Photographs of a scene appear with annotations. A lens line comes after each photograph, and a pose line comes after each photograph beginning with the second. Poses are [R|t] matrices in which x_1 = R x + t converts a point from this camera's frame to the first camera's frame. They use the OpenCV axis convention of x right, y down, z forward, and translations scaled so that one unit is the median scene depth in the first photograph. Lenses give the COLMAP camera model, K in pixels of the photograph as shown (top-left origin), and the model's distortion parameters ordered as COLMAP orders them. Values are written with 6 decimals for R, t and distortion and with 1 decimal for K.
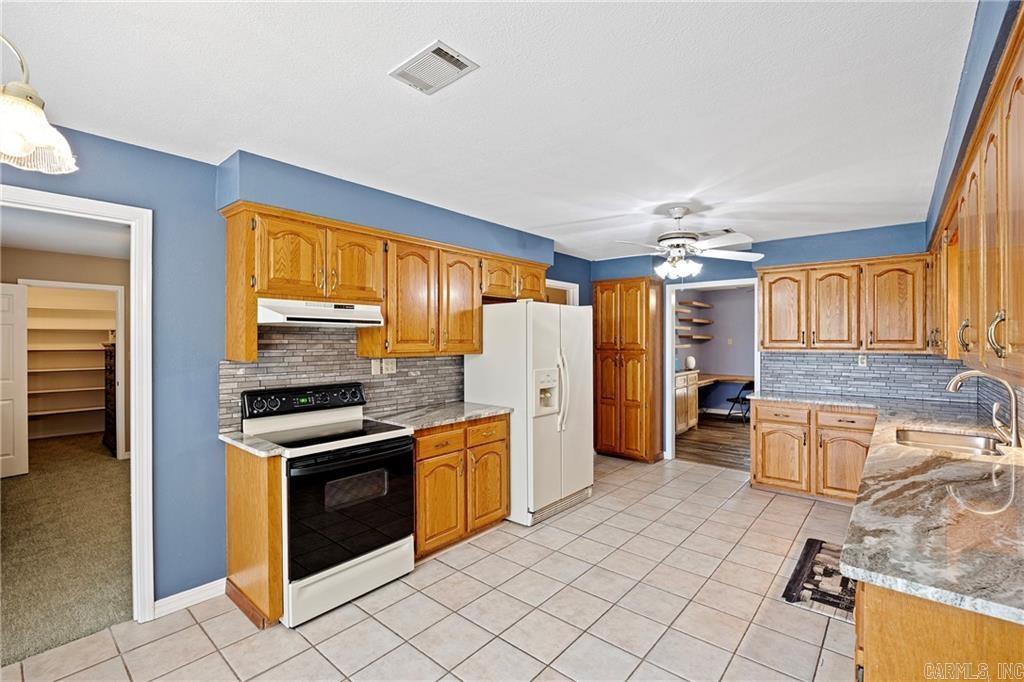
lens RADIAL K [[449.3, 0, 524.2], [0, 449.3, 340.0], [0, 0, 1]] dist [-0.020071, 0.000066]
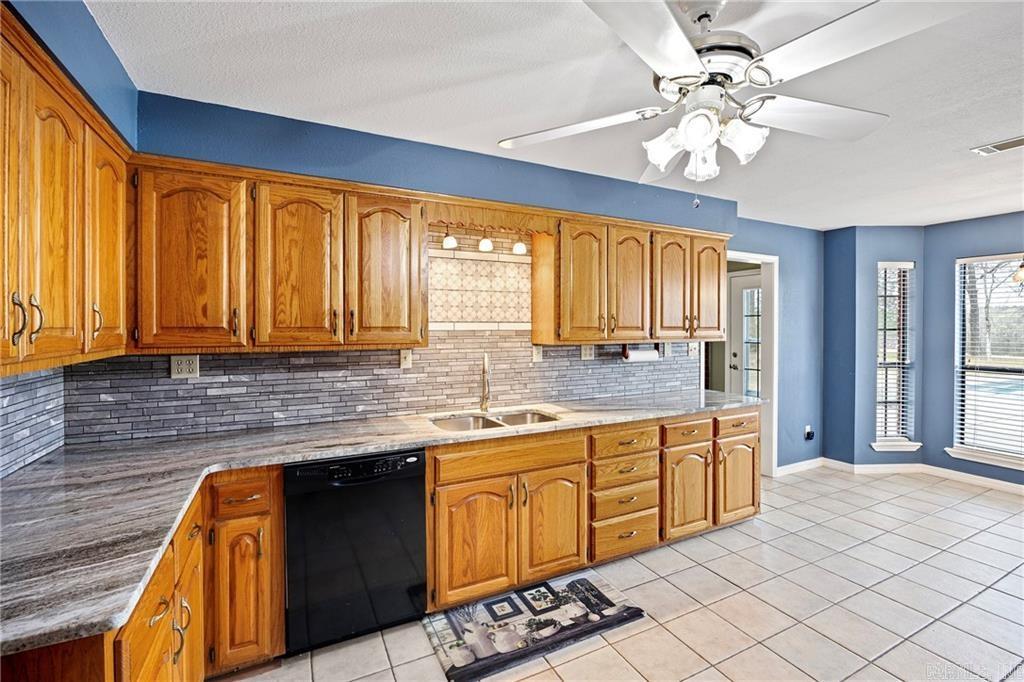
lens RADIAL K [[458.7, 0, 523.5], [0, 458.7, 328.1], [0, 0, 1]] dist [-0.000884, 0.000078]
pose [[-0.920571, -0.003106, 0.390562, 0.428125], [-0.000081, 0.999970, 0.007760, -0.003134], [-0.390574, 0.007112, -0.920544, 1.855960]]
